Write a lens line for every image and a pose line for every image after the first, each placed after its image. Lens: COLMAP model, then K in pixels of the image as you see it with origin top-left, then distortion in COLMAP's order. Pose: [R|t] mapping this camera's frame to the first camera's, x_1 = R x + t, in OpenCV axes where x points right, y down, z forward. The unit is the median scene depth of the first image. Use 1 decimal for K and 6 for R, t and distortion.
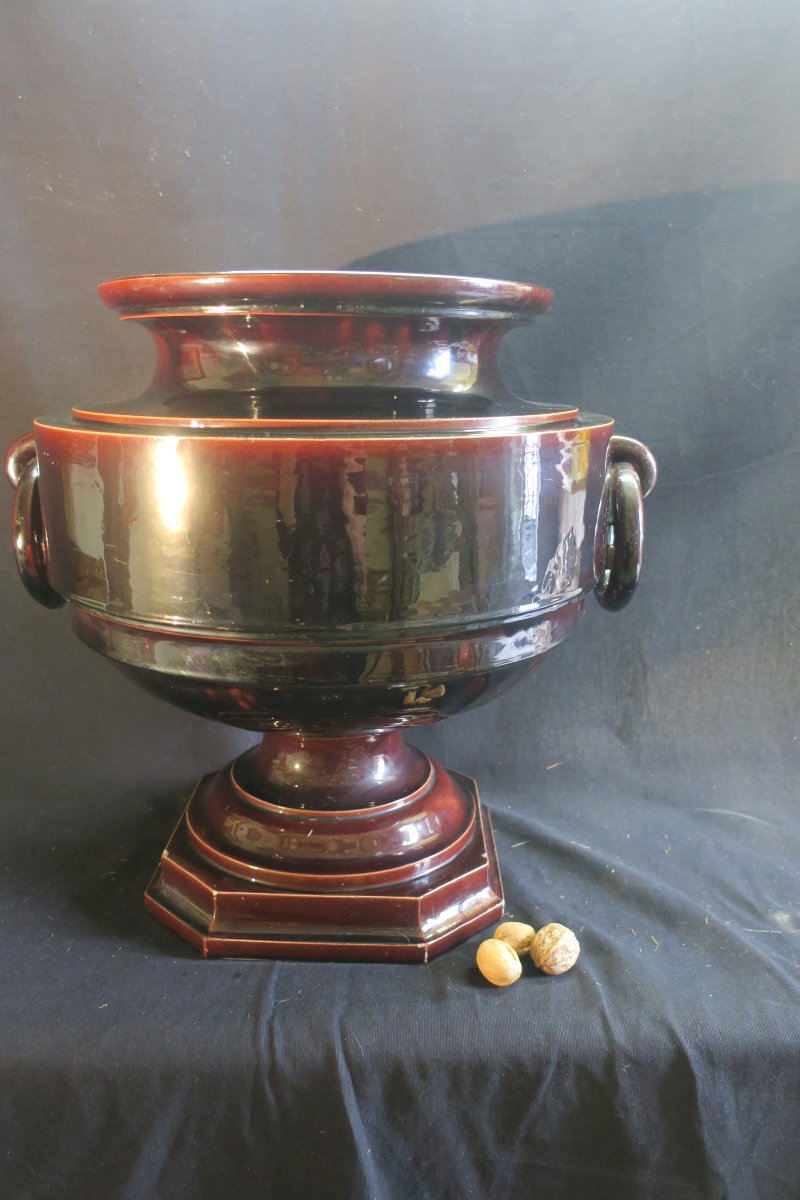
lens RADIAL K [[945.3, 0, 400.0], [0, 945.3, 600.0], [0, 0, 1]] dist [-0.005690, -0.001857]
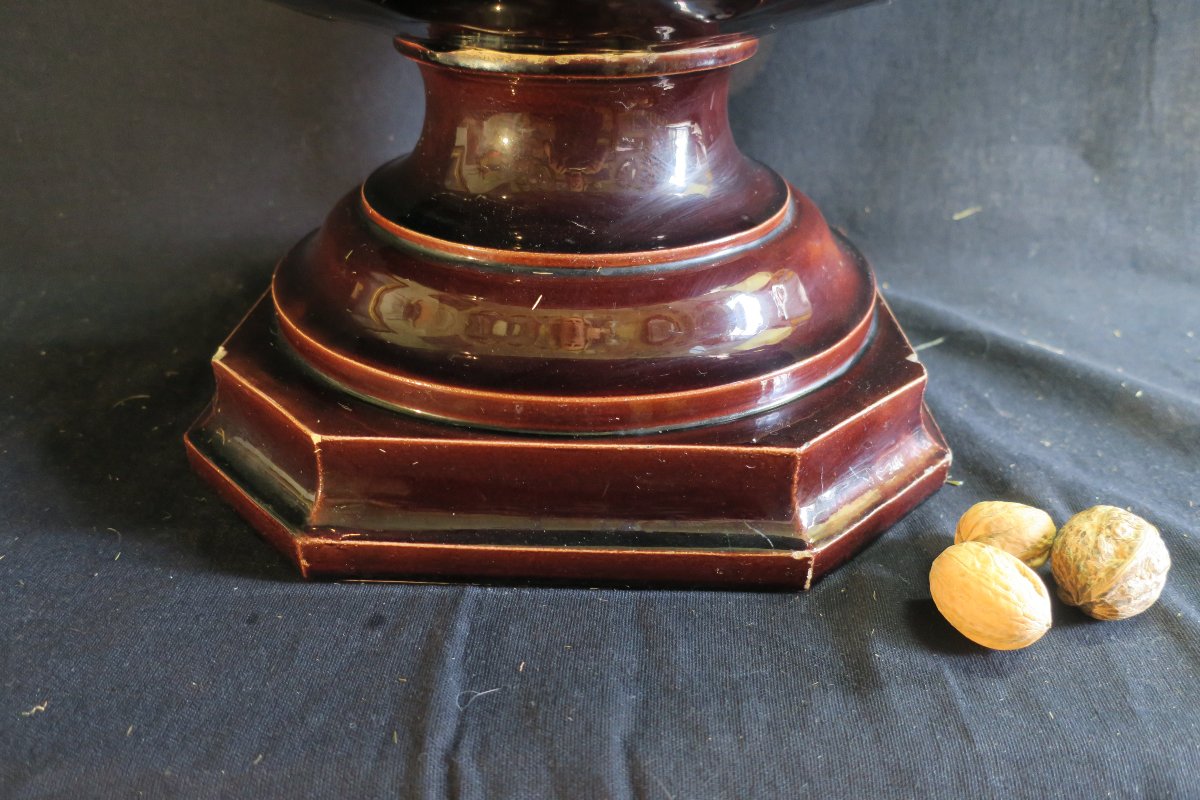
lens RADIAL K [[947.0, 0, 600.0], [0, 947.0, 400.0], [0, 0, 1]] dist [0.028600, -0.001284]
pose [[0.999966, 0.000935, -0.008140, -0.060390], [0.001304, 0.962662, 0.270703, 0.165644], [0.008090, -0.270705, 0.962628, 0.552383]]
